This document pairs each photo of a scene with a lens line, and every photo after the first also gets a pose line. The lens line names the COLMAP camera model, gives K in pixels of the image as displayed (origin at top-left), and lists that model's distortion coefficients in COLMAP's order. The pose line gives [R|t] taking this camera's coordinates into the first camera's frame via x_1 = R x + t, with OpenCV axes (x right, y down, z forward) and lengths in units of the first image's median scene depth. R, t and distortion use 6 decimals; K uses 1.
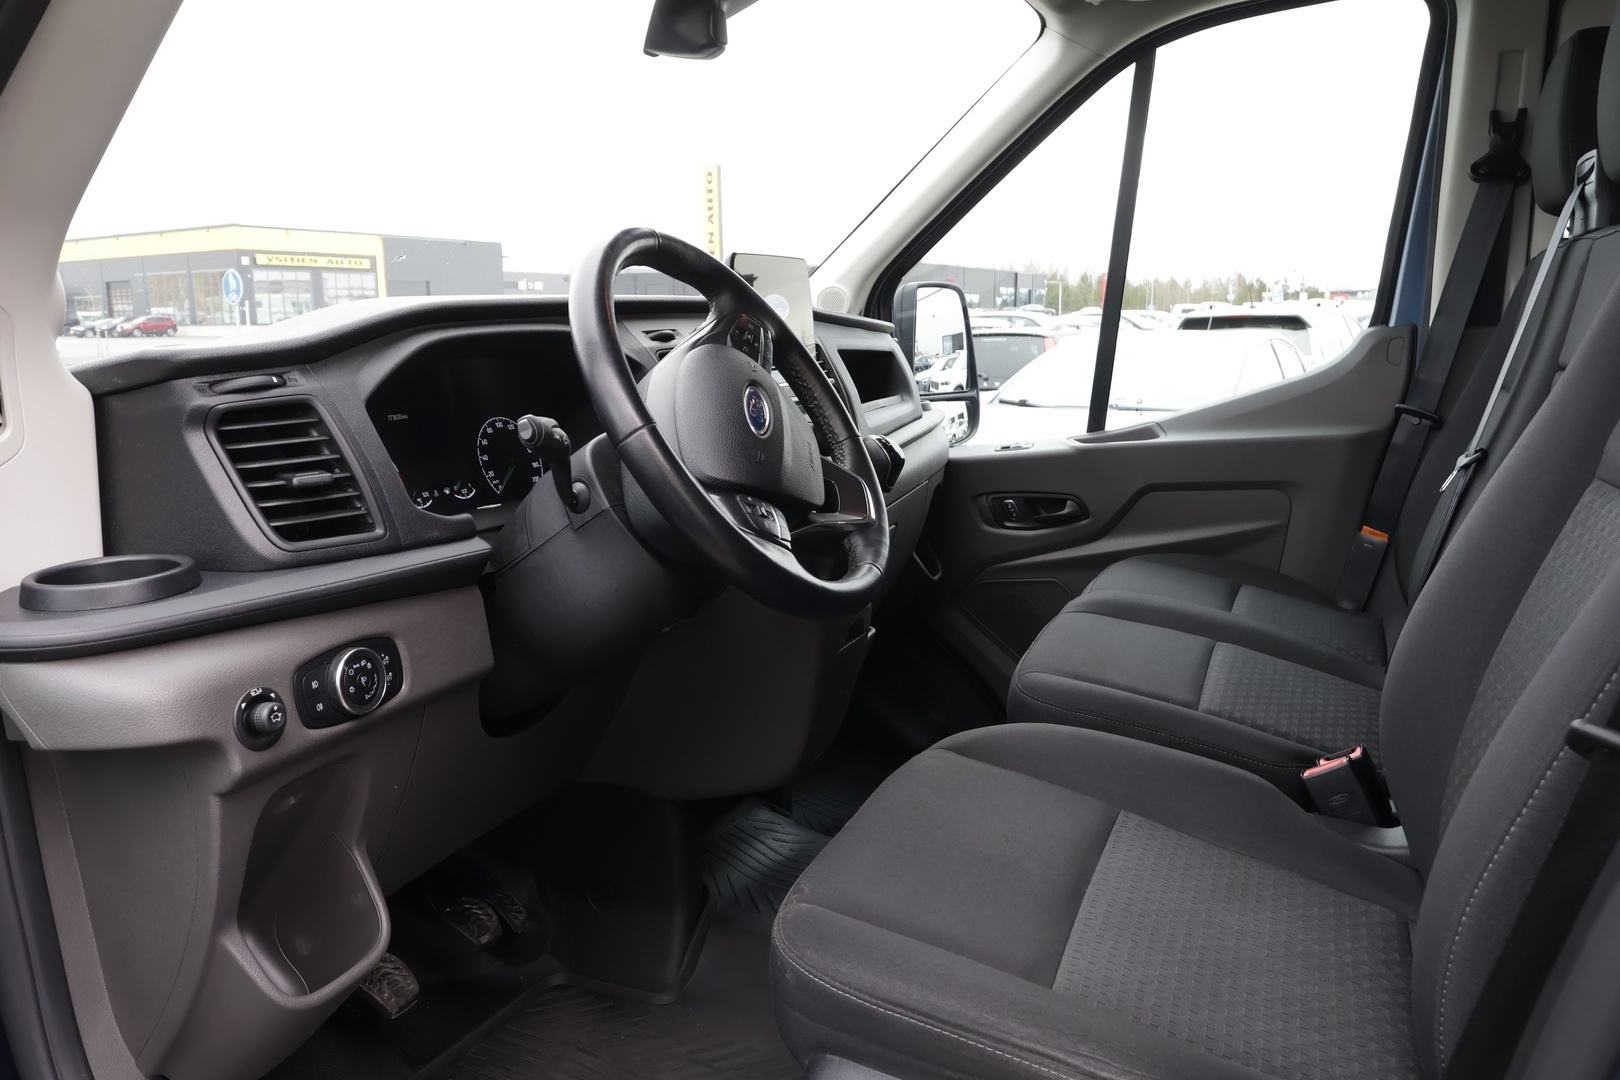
lens RADIAL K [[1203.2, 0, 810.0], [0, 1203.2, 539.8], [0, 0, 1]] dist [-0.001556, -0.000555]
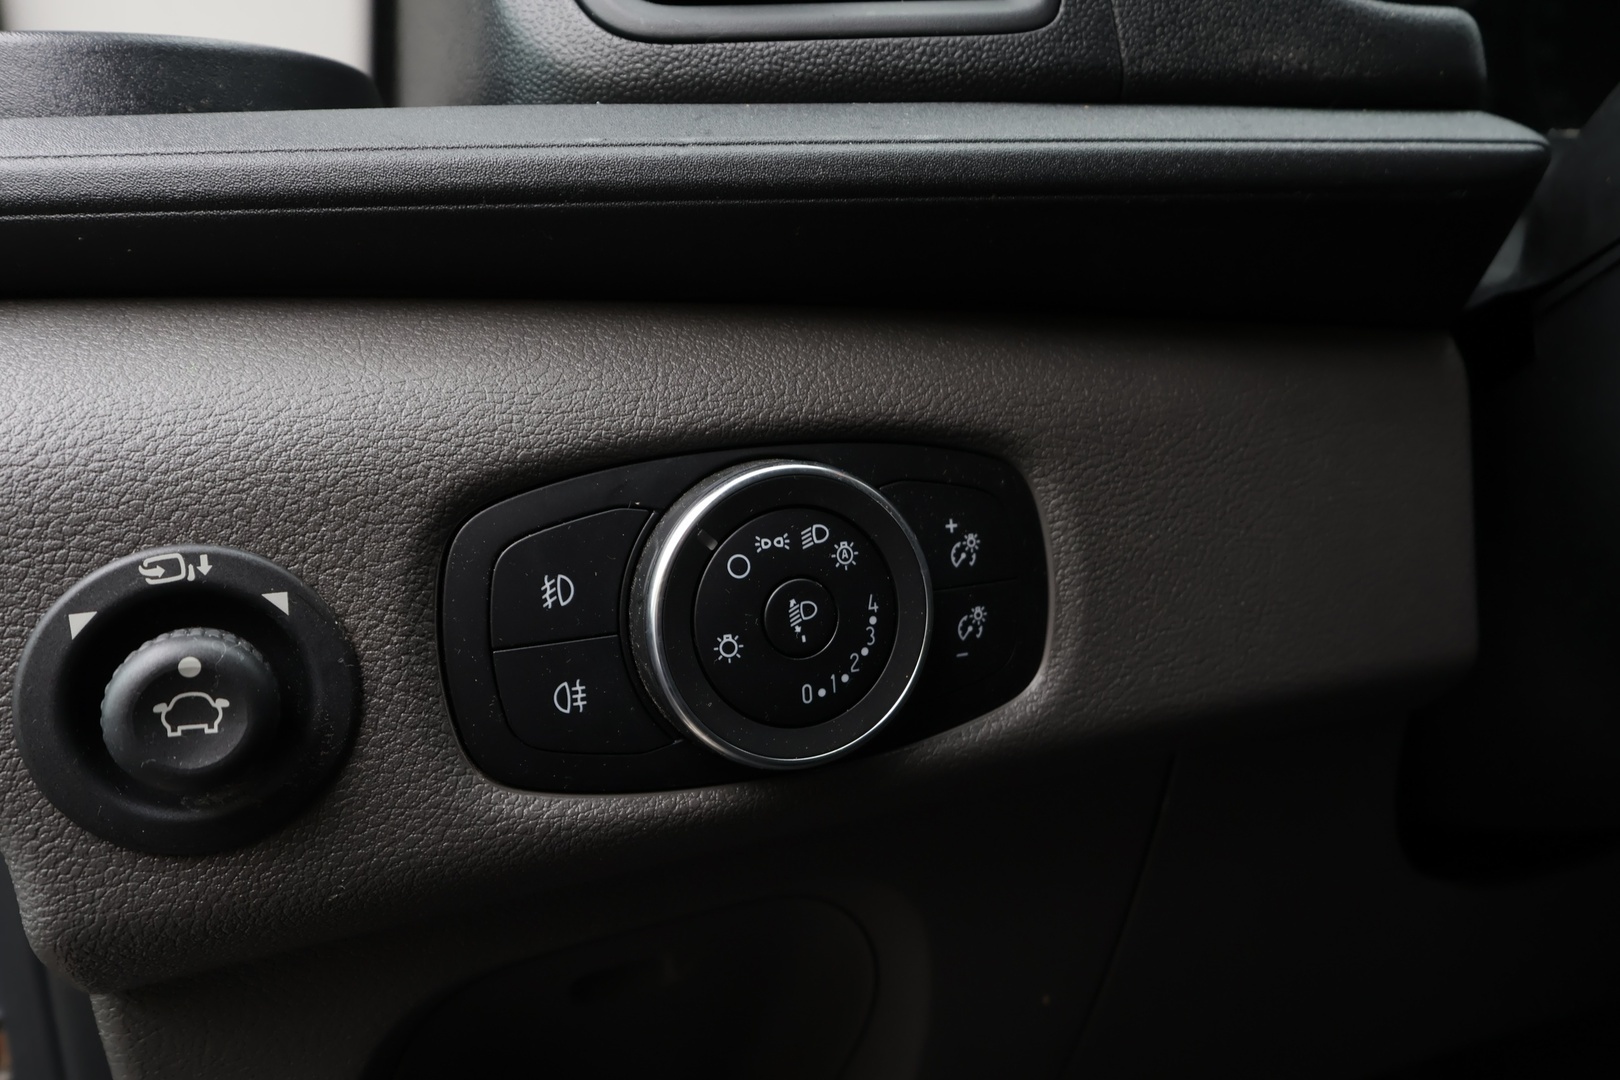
lens RADIAL K [[1289.9, 0, 809.8], [0, 1289.9, 539.9], [0, 0, 1]] dist [-0.002500, -0.000942]
pose [[0.719696, 0.150583, -0.677762, -0.215753], [-0.112012, 0.988591, 0.100700, 0.080115], [0.685194, 0.003444, 0.728353, 0.833764]]
